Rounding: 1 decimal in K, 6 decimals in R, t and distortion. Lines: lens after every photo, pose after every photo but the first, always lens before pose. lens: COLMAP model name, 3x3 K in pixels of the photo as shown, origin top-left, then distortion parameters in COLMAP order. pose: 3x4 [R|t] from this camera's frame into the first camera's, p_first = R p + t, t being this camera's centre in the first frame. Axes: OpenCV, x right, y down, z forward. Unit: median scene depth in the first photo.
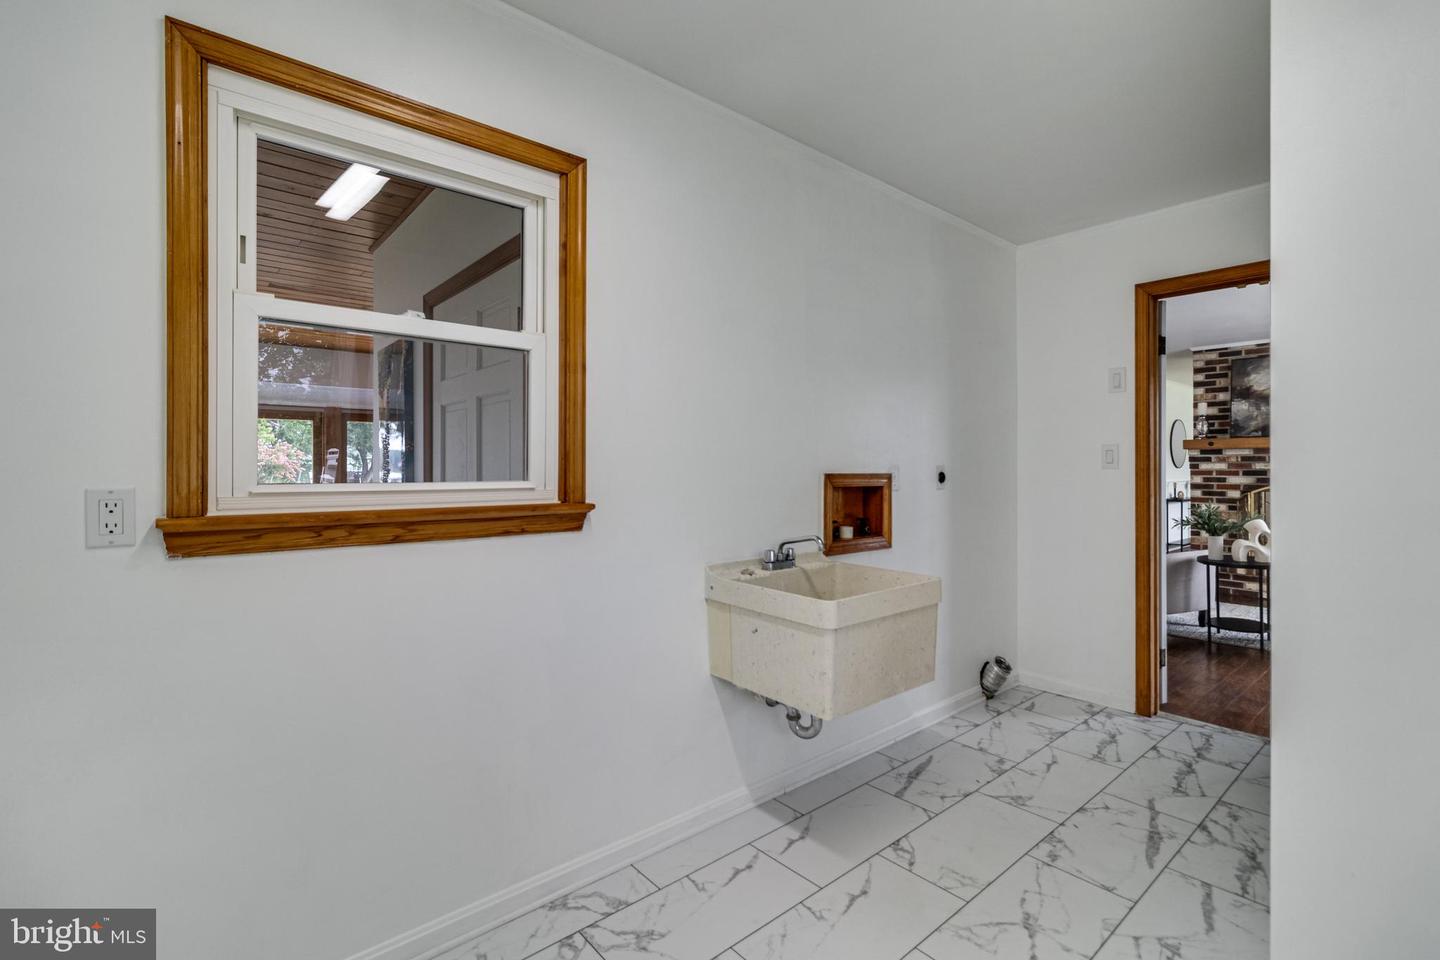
lens RADIAL K [[635.2, 0, 746.6], [0, 635.2, 461.8], [0, 0, 1]] dist [-0.002455, -0.000302]
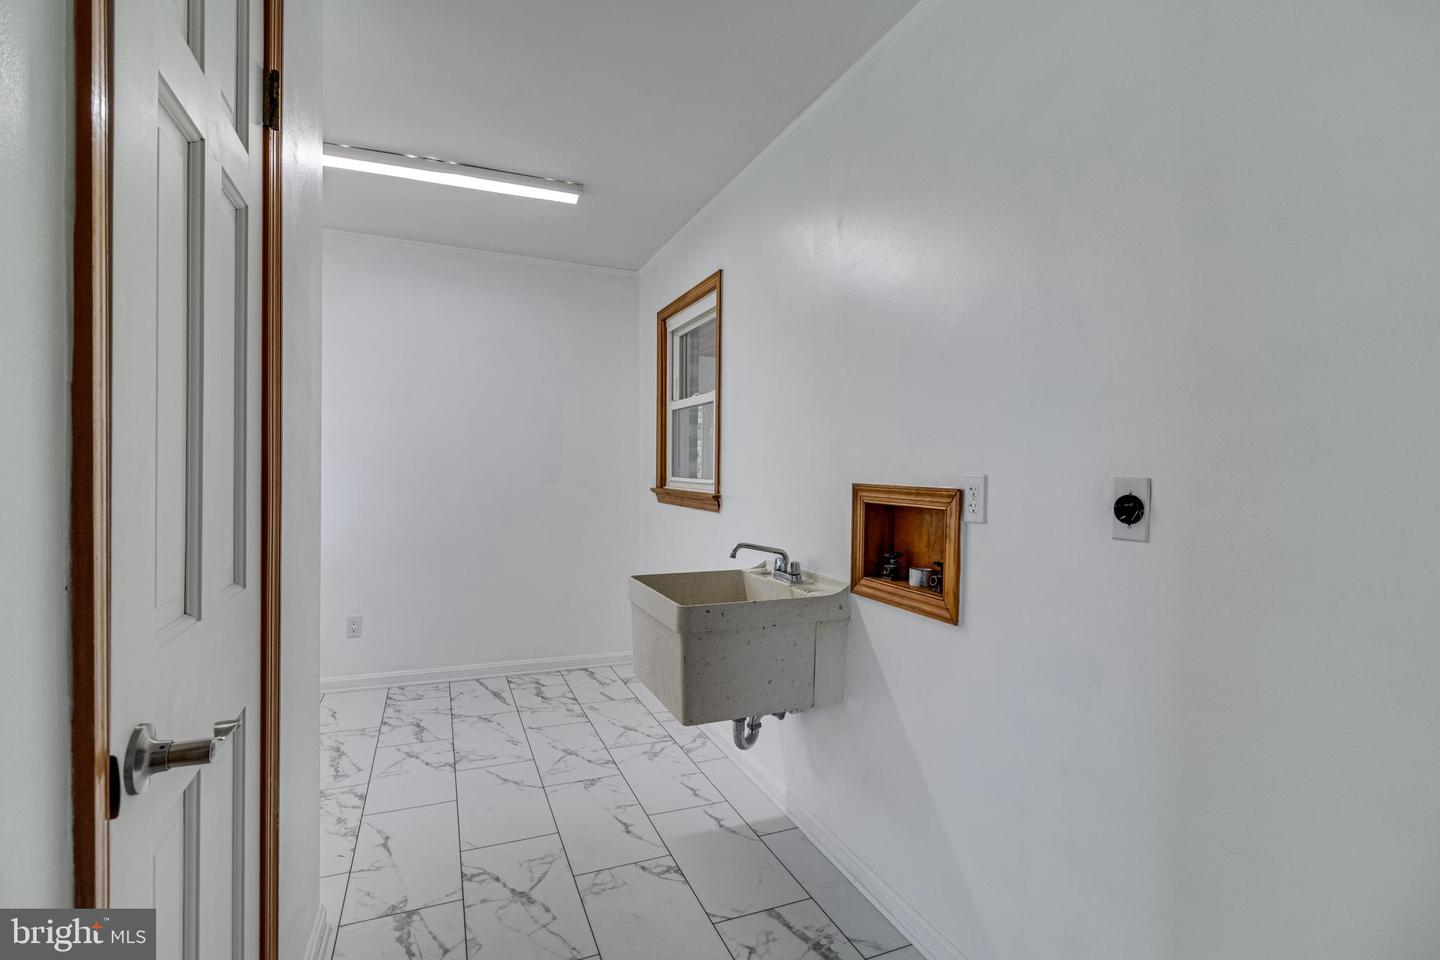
lens RADIAL K [[664.7, 0, 710.3], [0, 664.7, 470.0], [0, 0, 1]] dist [0.000252, 0.001305]
pose [[-0.312719, 0.001135, -0.949845, 1.426099], [-0.004805, 0.999985, 0.002777, 0.001949], [0.949834, 0.005433, -0.312709, 1.661368]]
